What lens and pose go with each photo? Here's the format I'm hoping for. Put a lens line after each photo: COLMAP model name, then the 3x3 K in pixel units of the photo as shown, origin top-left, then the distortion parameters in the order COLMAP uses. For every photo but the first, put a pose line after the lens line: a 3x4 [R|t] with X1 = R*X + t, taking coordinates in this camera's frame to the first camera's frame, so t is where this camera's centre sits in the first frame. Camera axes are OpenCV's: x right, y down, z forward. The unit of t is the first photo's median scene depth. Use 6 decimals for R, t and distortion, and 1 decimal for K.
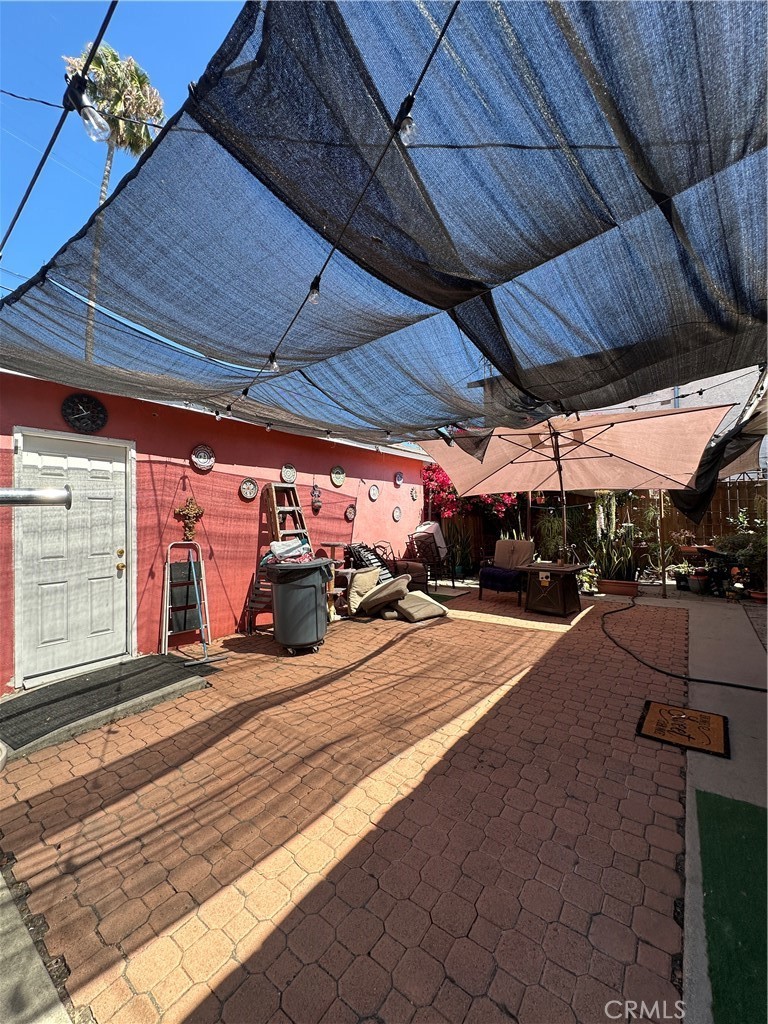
lens RADIAL K [[407.5, 0, 384.2], [0, 407.5, 510.3], [0, 0, 1]] dist [-0.002224, 0.000834]
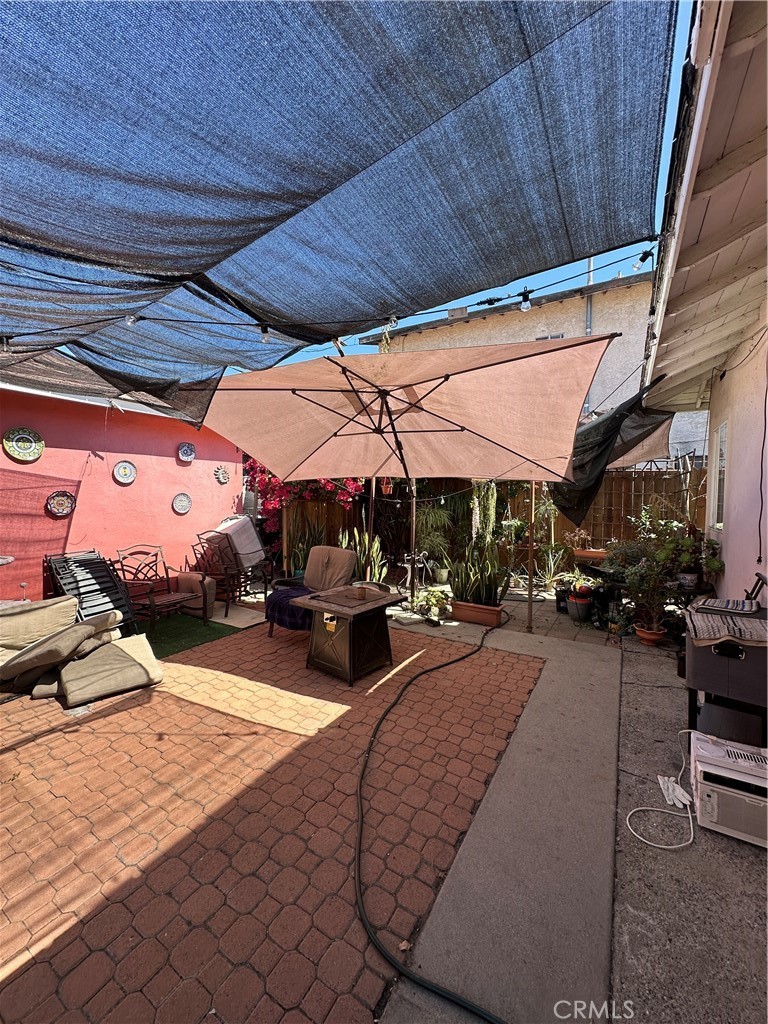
lens RADIAL K [[407.5, 0, 376.6], [0, 407.5, 515.0], [0, 0, 1]] dist [-0.002224, 0.000834]
pose [[0.994317, 0.018863, 0.104777, 0.531427], [-0.026208, 0.997261, 0.069168, -0.053921], [-0.103185, -0.071521, 0.992088, 0.510209]]
